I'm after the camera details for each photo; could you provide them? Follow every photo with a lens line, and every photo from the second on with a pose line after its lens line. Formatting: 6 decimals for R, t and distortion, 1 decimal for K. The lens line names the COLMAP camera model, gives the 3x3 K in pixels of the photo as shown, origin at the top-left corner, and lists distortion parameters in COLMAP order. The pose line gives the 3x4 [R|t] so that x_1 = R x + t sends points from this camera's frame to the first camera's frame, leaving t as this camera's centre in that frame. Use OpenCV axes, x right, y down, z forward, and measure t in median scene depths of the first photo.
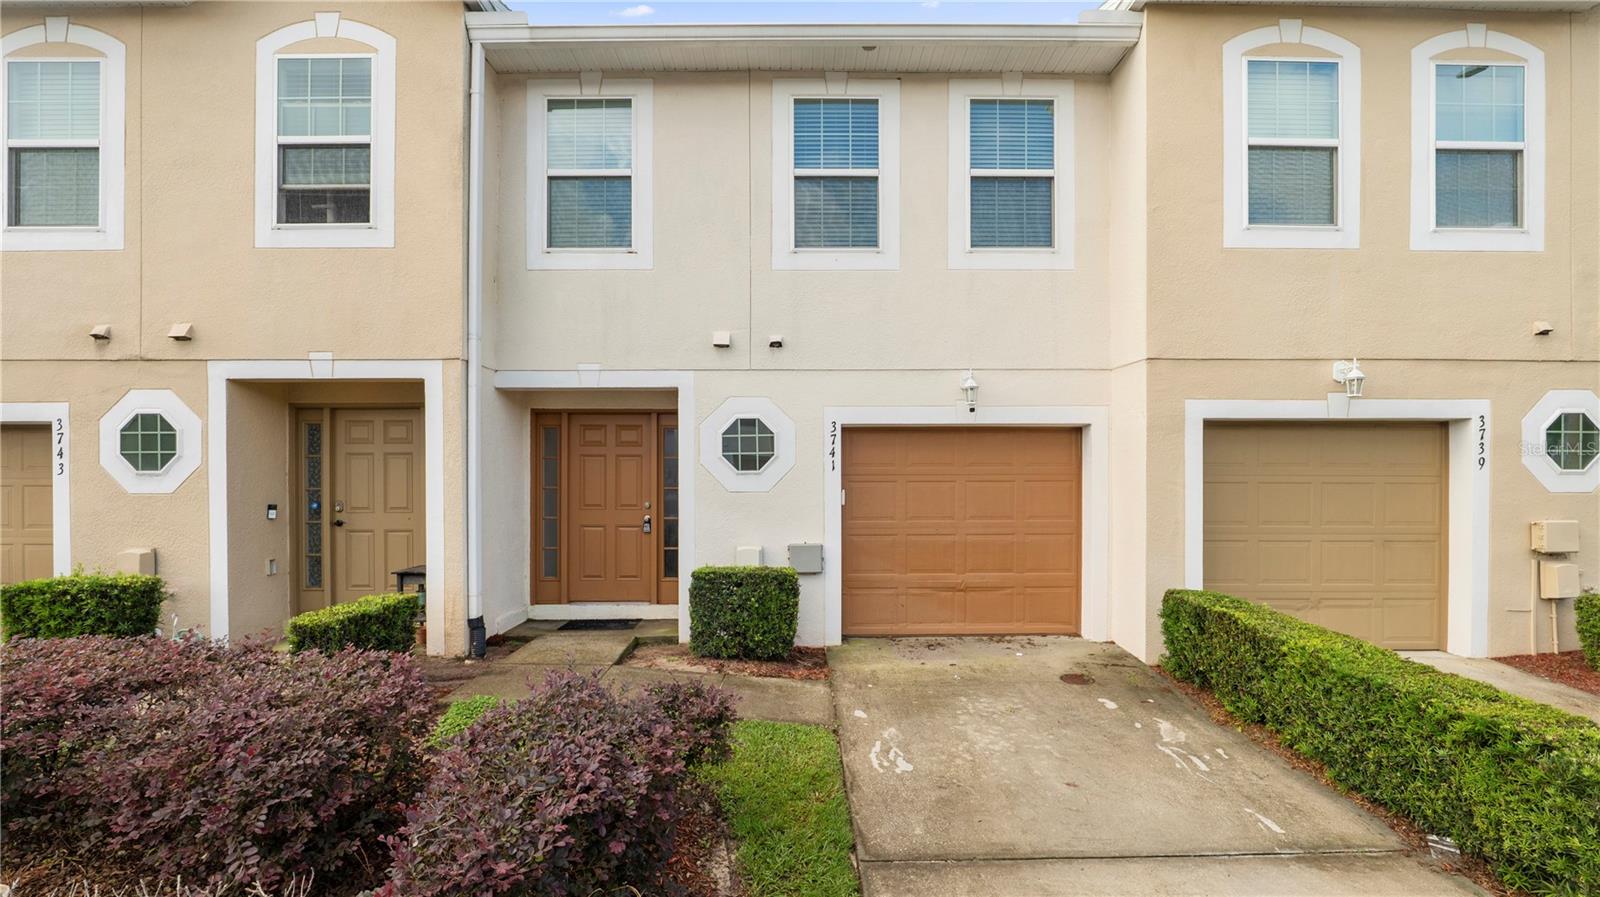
lens RADIAL K [[658.5, 0, 811.1], [0, 658.5, 454.3], [0, 0, 1]] dist [-0.006654, -0.000089]
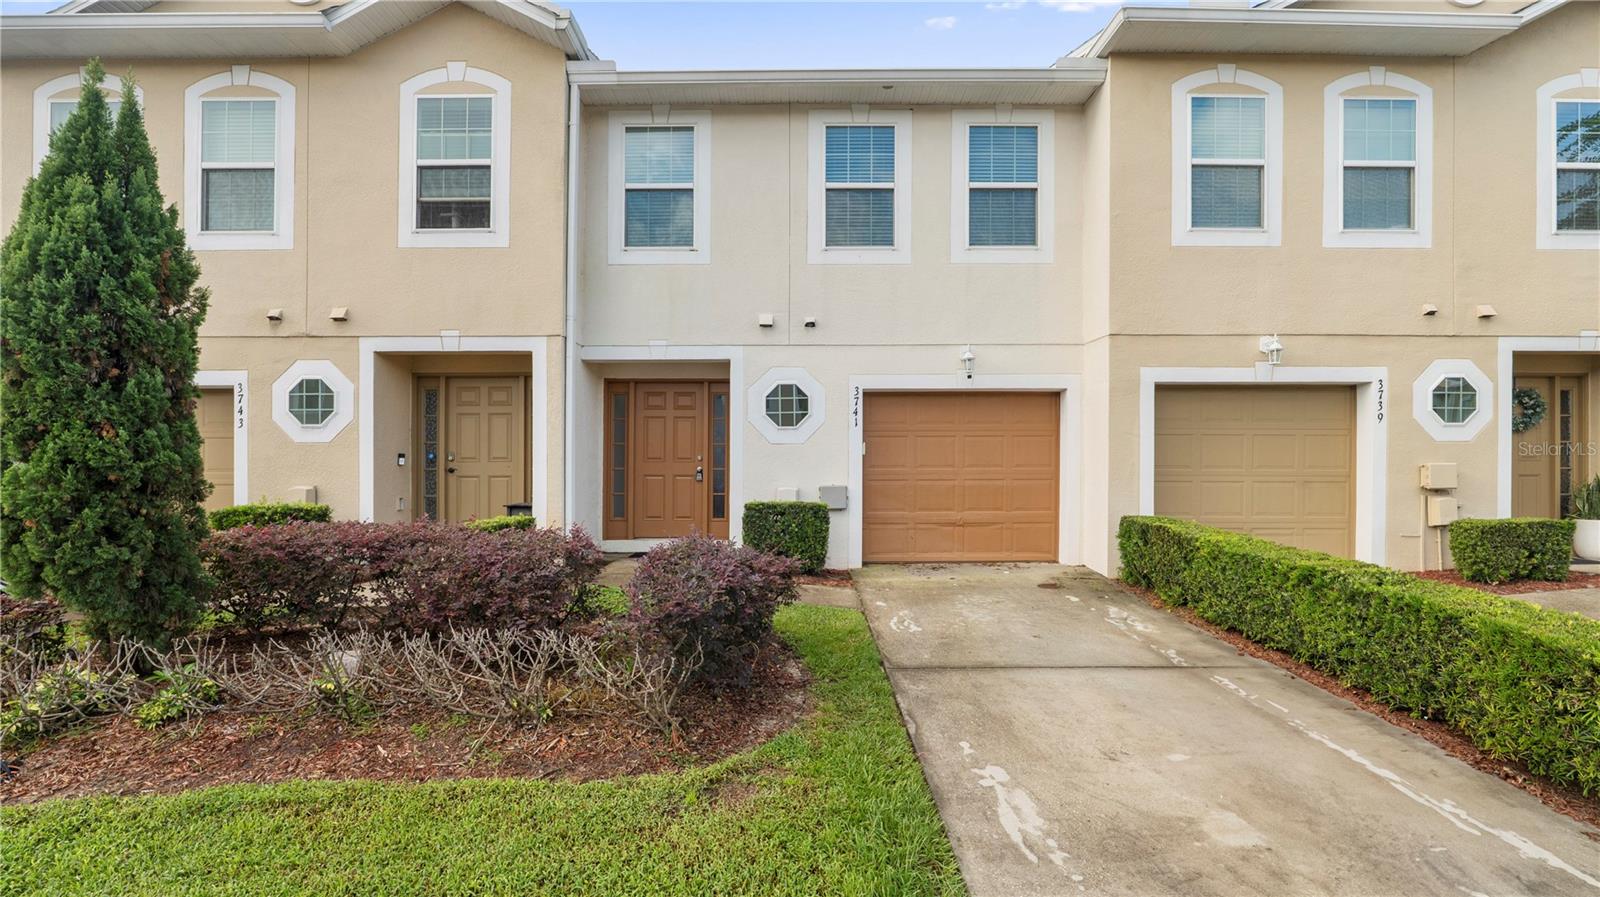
lens RADIAL K [[658.5, 0, 791.0], [0, 658.5, 440.1], [0, 0, 1]] dist [-0.006654, -0.000089]
pose [[0.999365, 0.006270, -0.035089, -0.046268], [-0.006461, 0.999965, -0.005335, 0.059375], [0.035054, 0.005558, 0.999370, -0.245168]]
